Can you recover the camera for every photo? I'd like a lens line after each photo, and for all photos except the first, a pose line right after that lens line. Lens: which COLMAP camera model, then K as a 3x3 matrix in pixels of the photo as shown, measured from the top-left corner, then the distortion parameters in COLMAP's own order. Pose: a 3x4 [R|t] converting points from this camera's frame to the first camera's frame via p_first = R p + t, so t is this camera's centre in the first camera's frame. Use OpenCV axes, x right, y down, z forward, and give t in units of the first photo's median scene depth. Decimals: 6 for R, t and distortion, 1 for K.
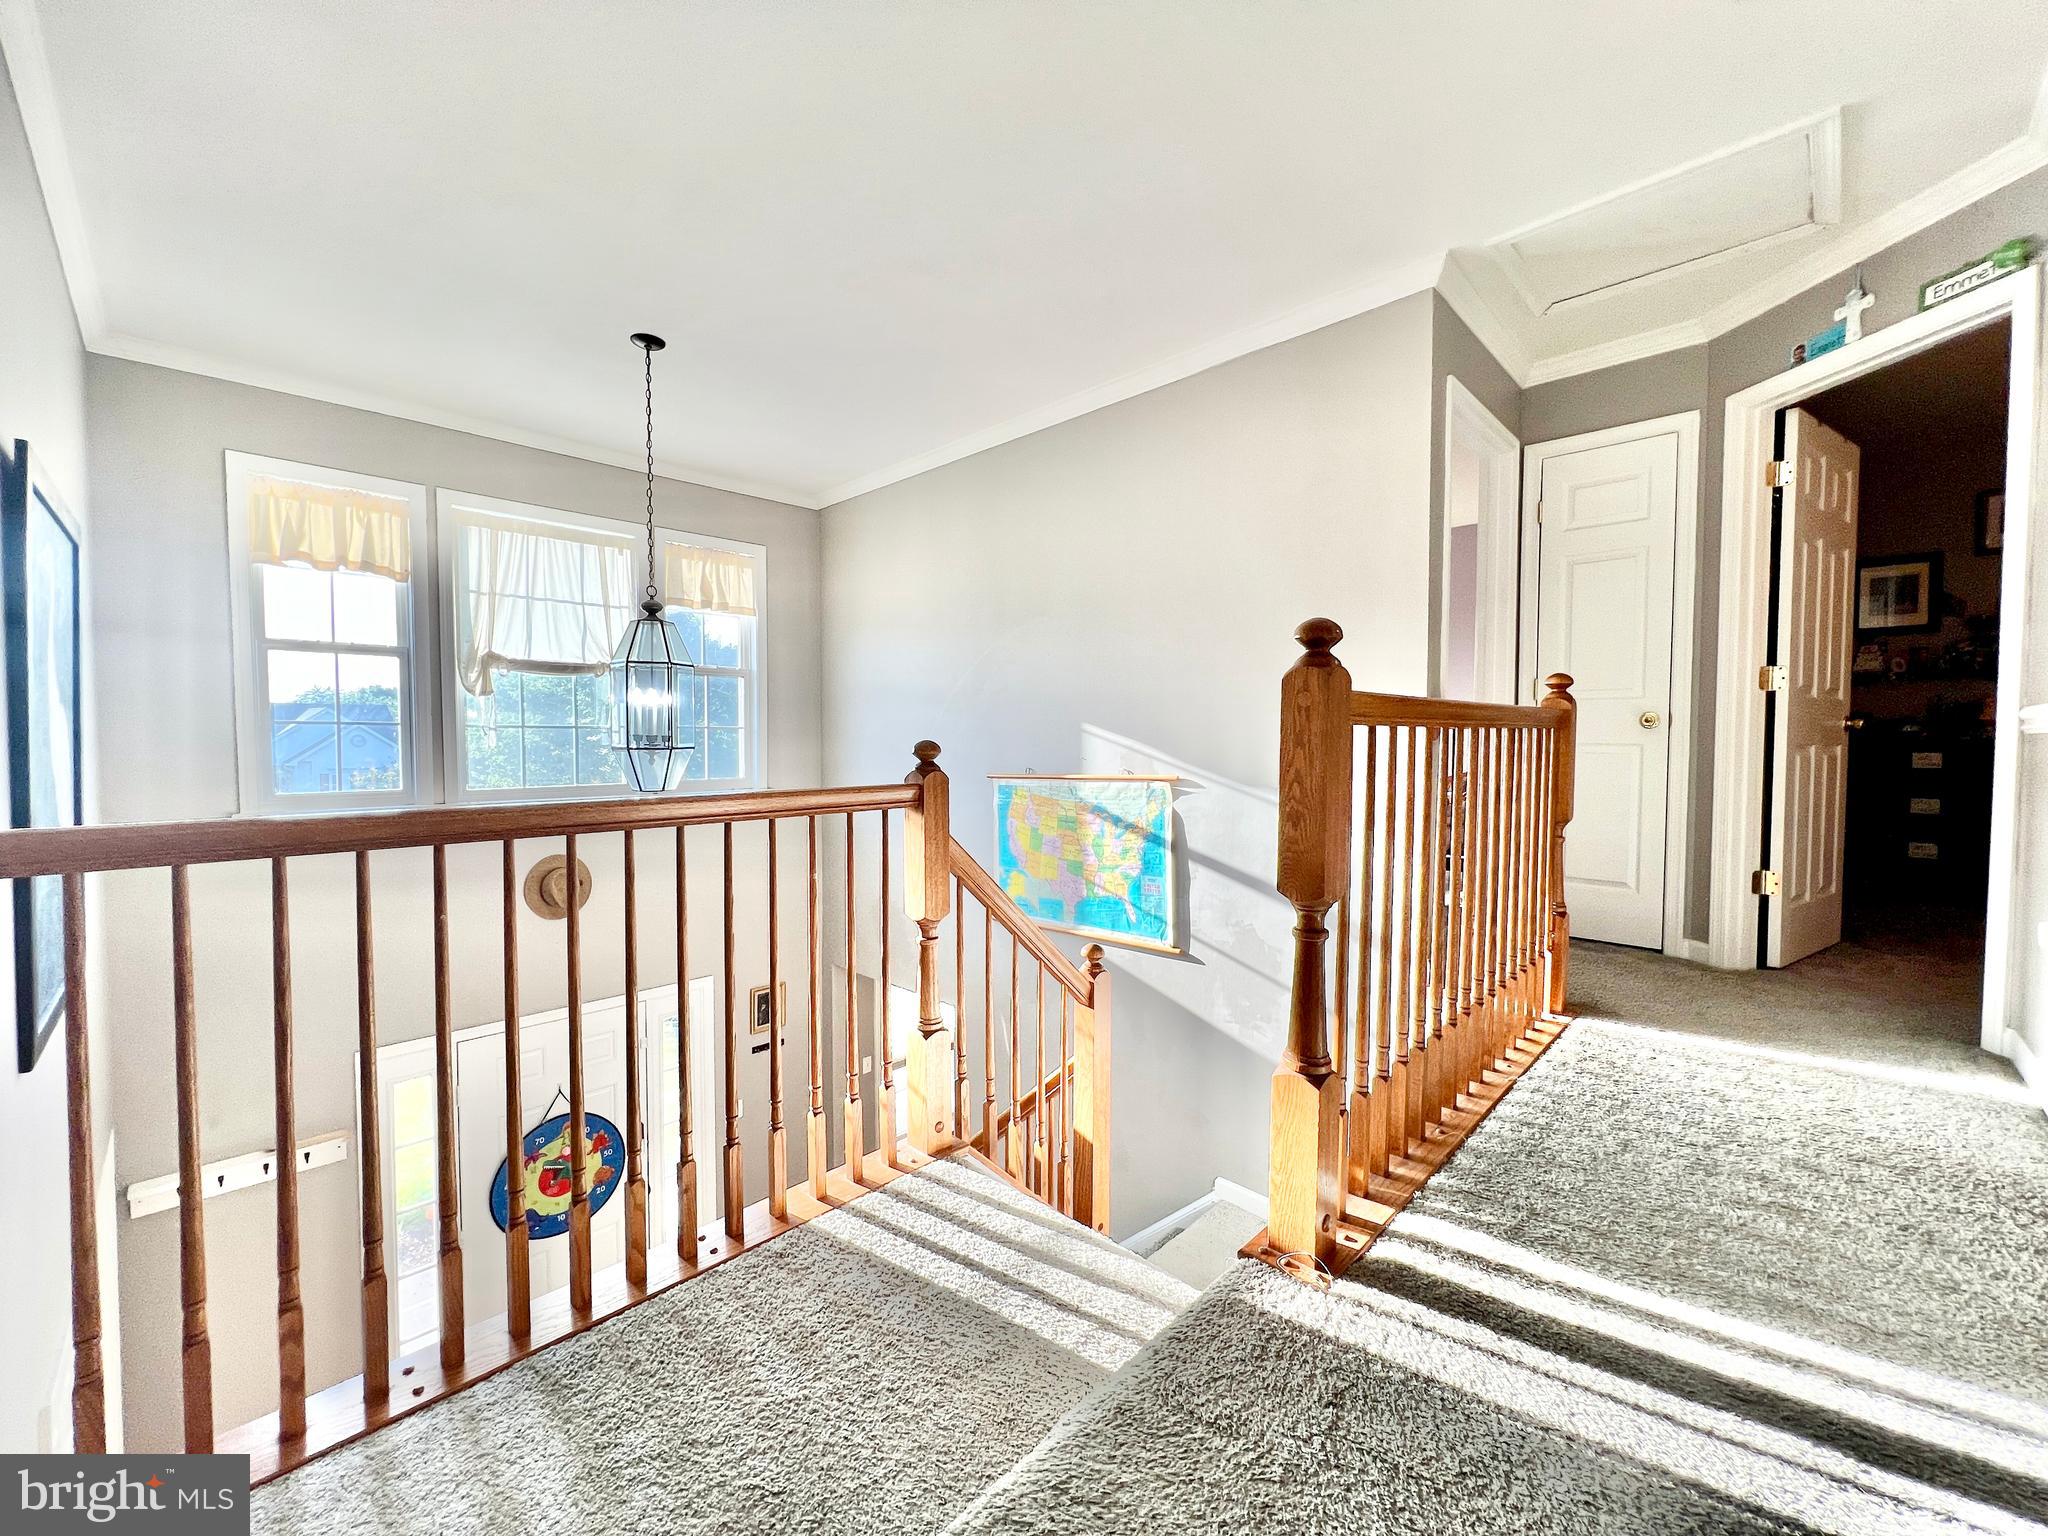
lens RADIAL K [[829.6, 0, 1020.4], [0, 829.6, 763.2], [0, 0, 1]] dist [0.004576, 0.000232]
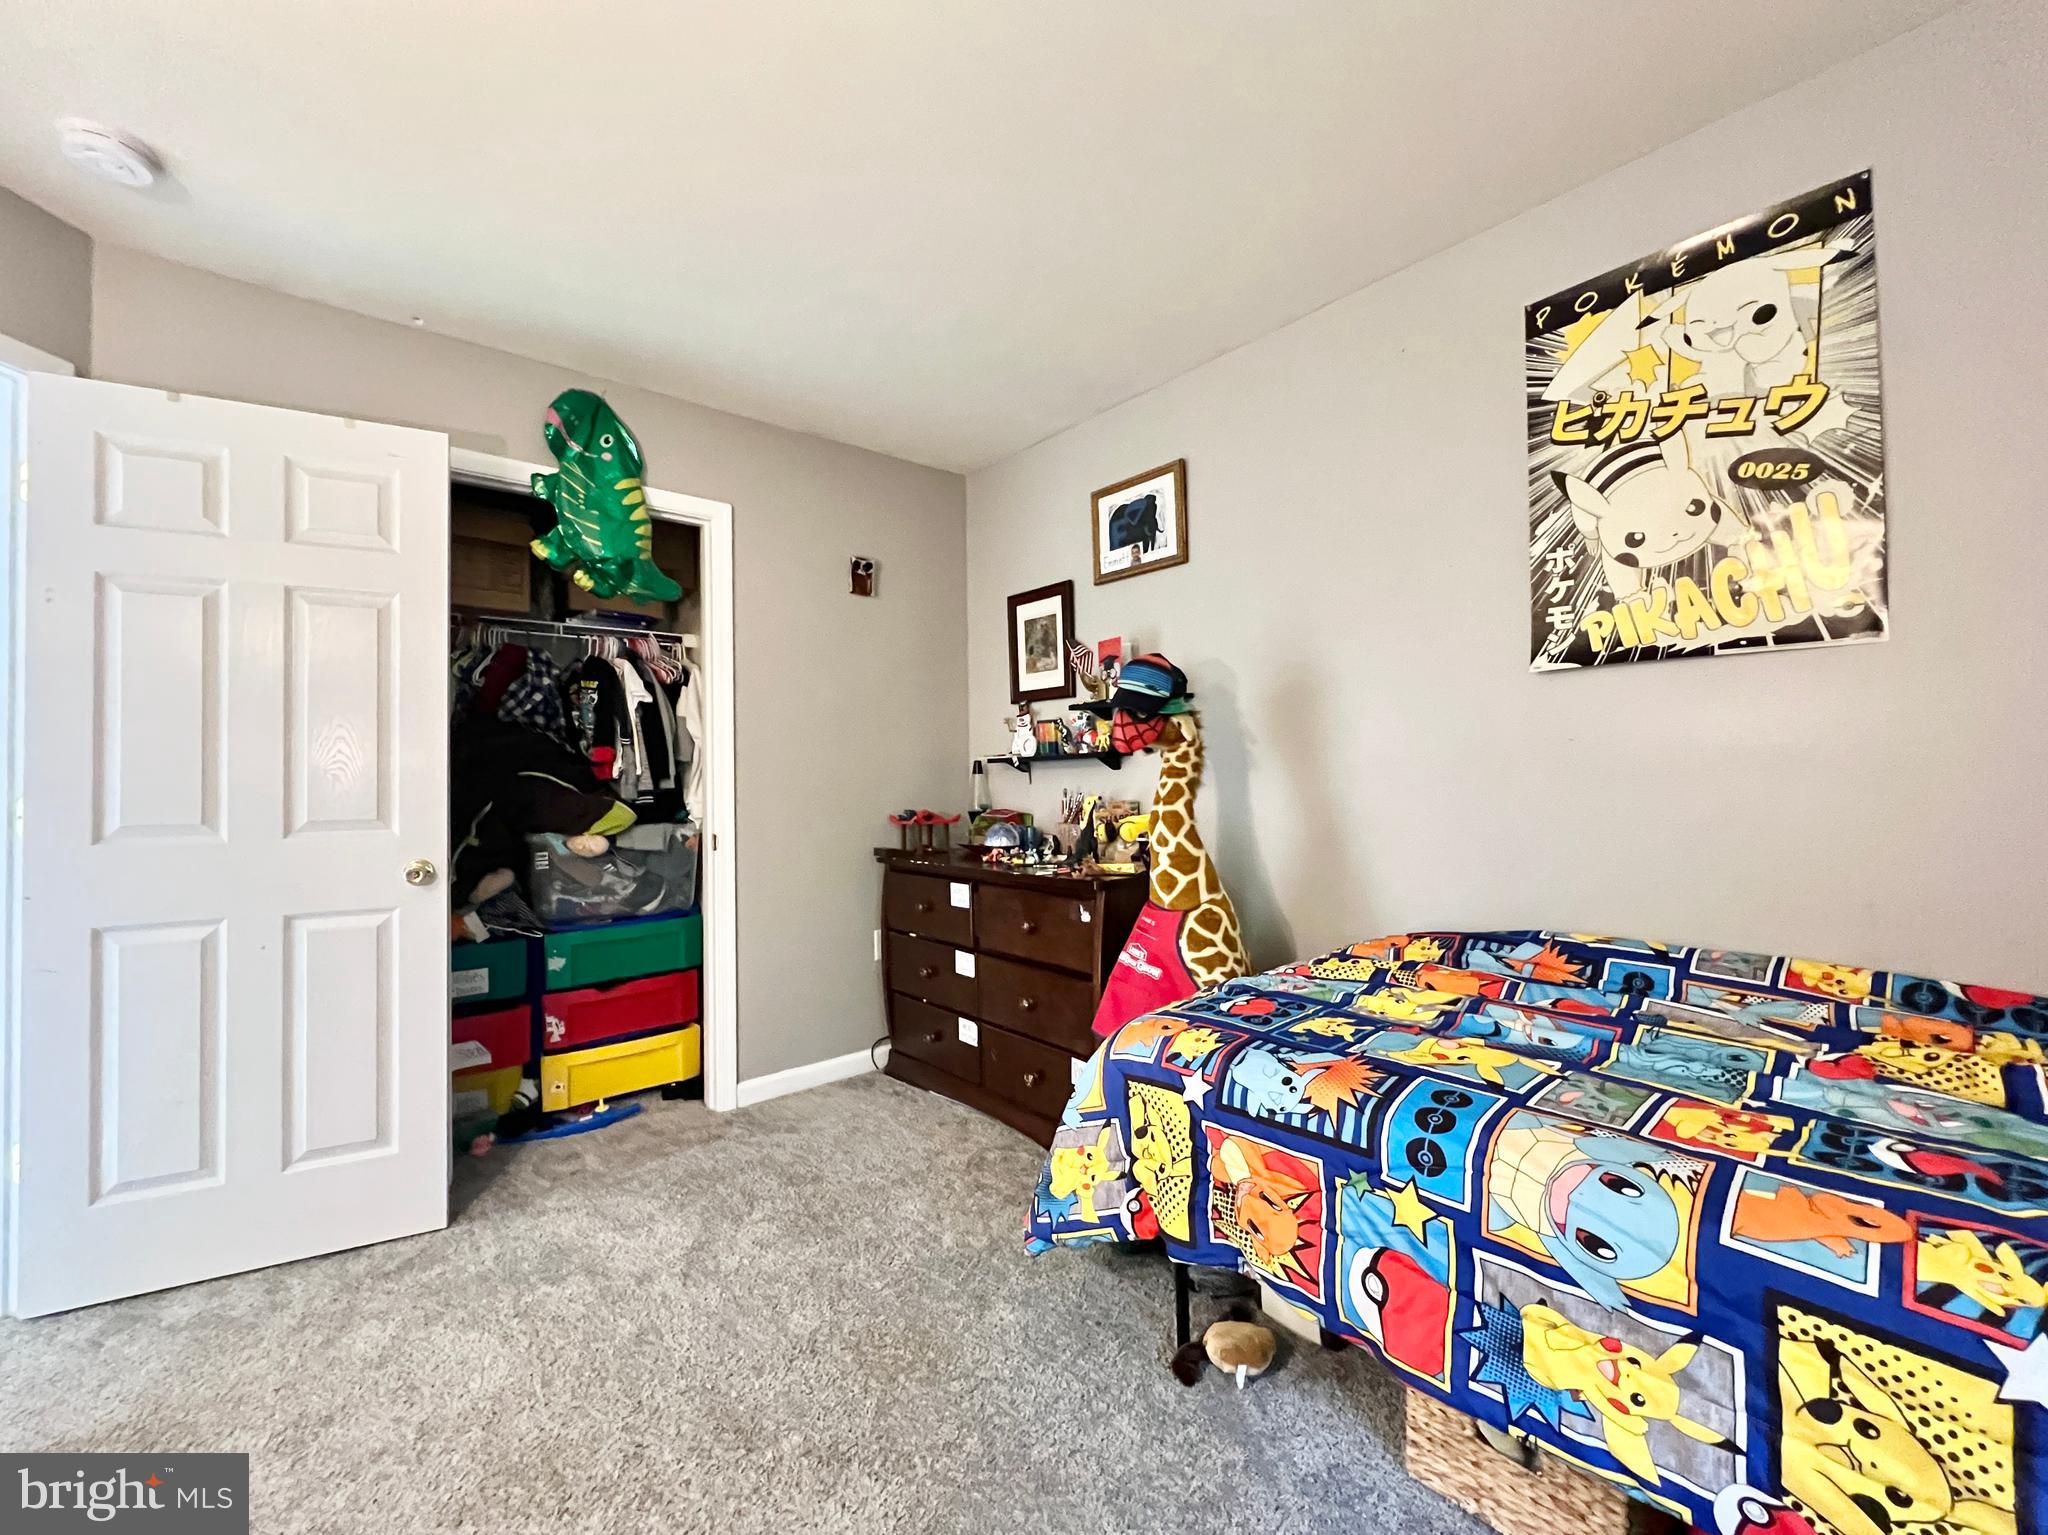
lens RADIAL K [[829.6, 0, 1024.6], [0, 829.6, 764.1], [0, 0, 1]] dist [0.004576, 0.000232]
pose [[0.995564, -0.007391, -0.093795, 1.144453], [0.002864, 0.998828, -0.048307, -0.071771], [0.094042, 0.047824, 0.994419, 0.332598]]
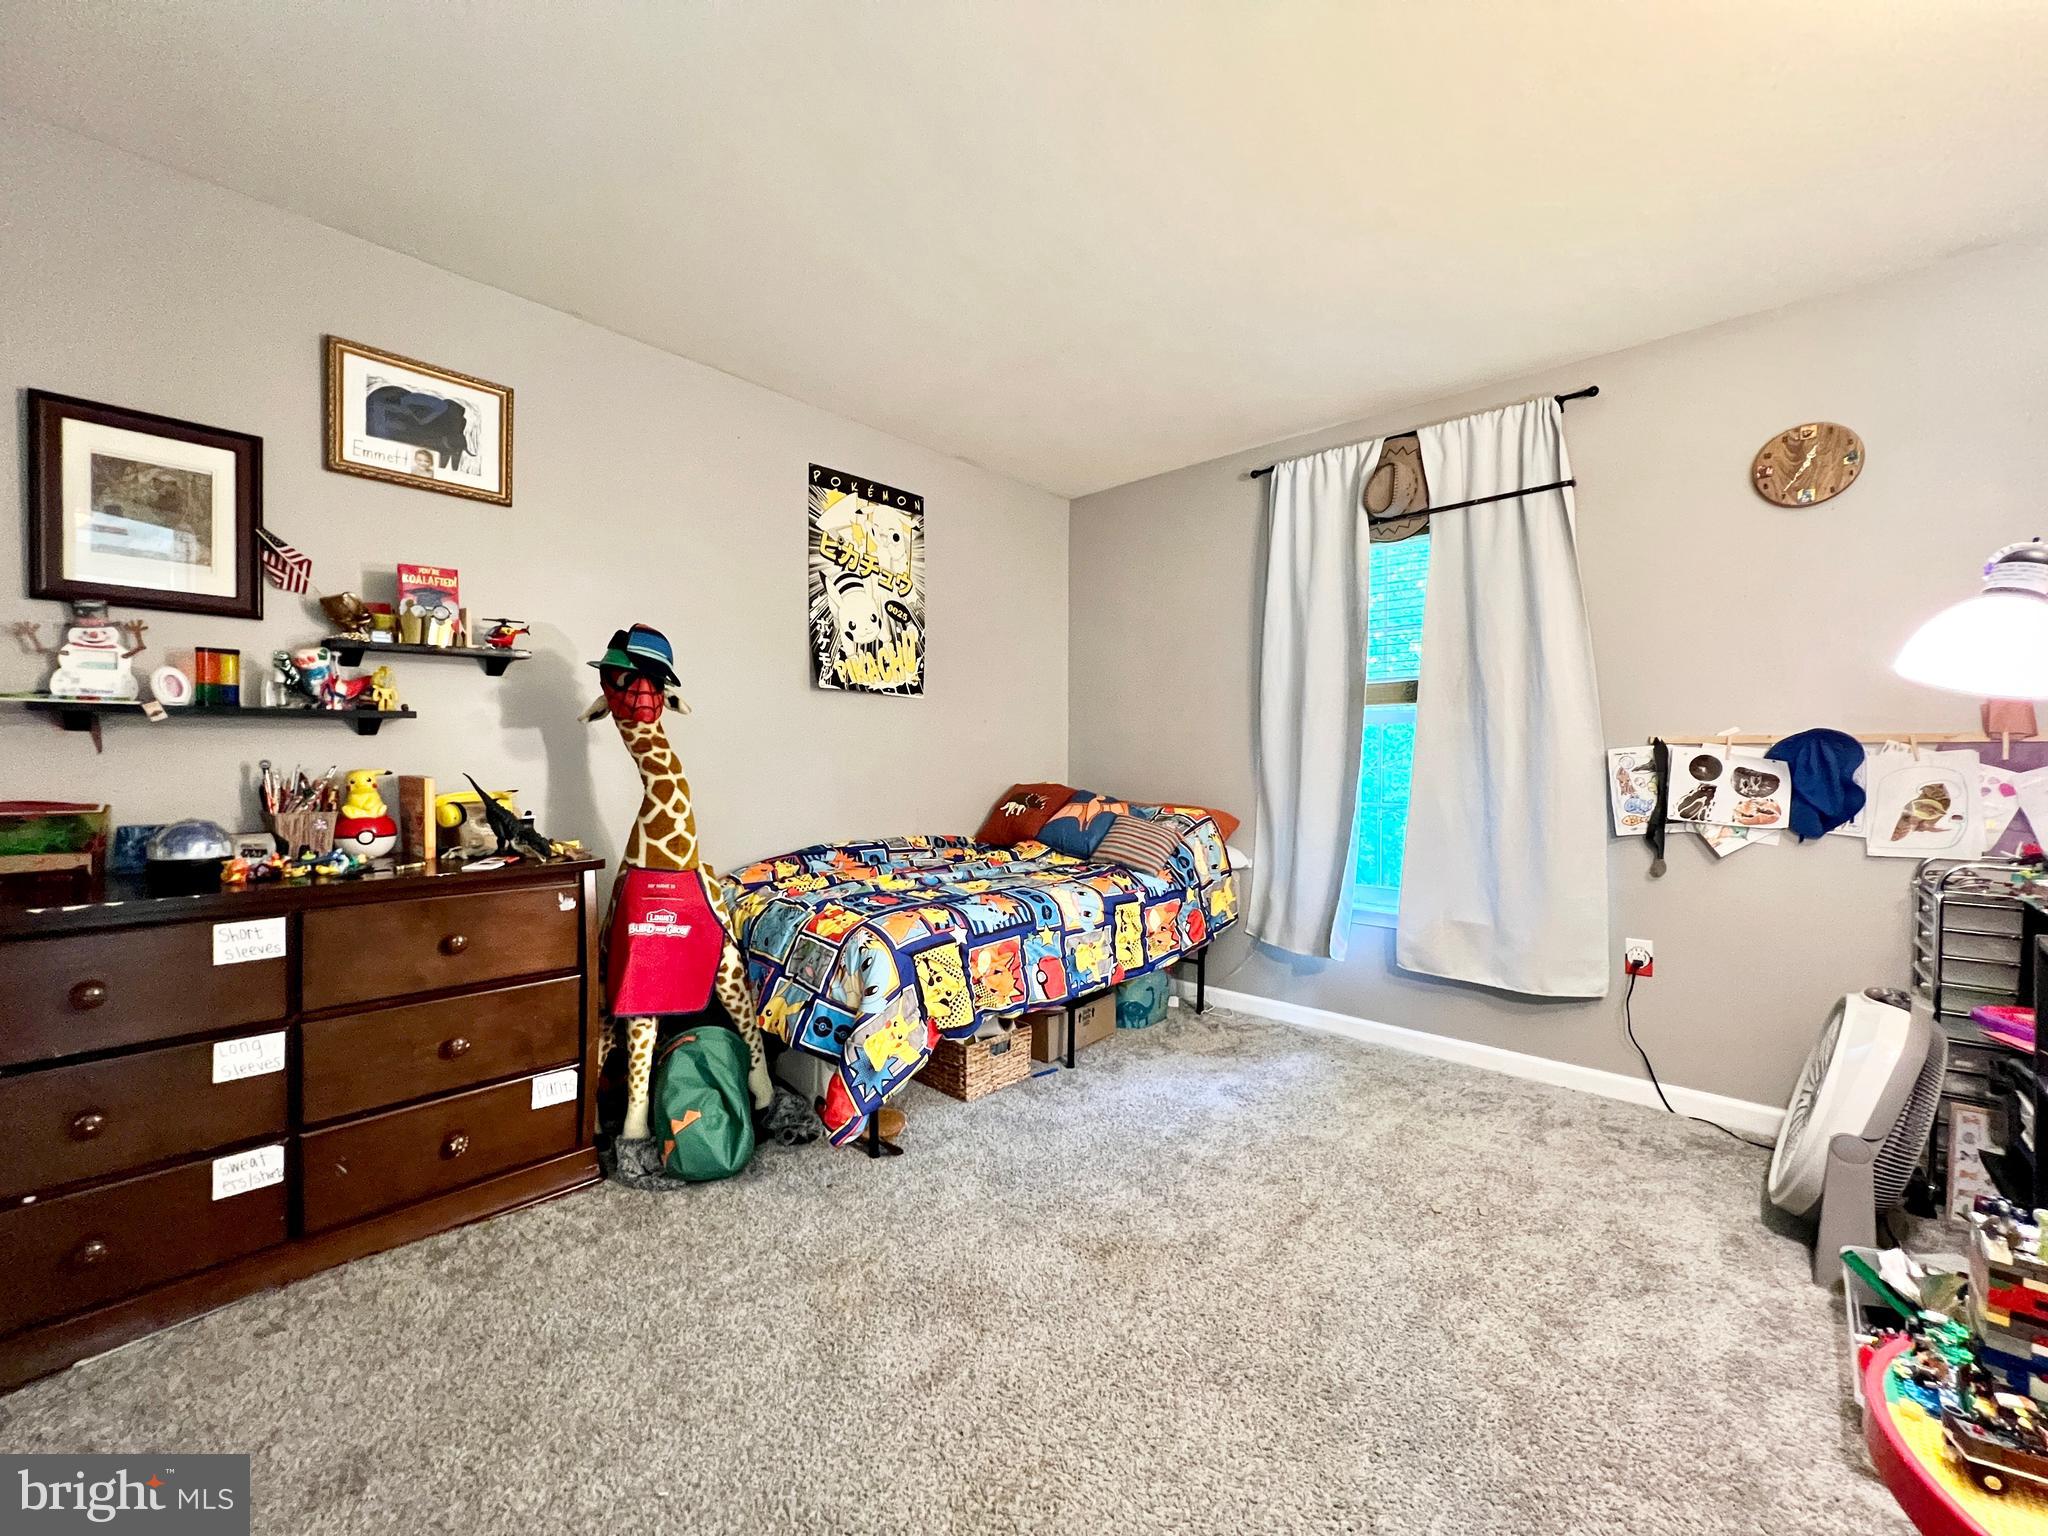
lens RADIAL K [[829.6, 0, 1013.2], [0, 829.6, 764.8], [0, 0, 1]] dist [0.004576, 0.000232]
pose [[-0.018414, -0.002914, 0.999826, 0.664859], [0.027853, 0.999606, 0.003427, -0.072720], [-0.999442, 0.027911, -0.018325, 0.622991]]
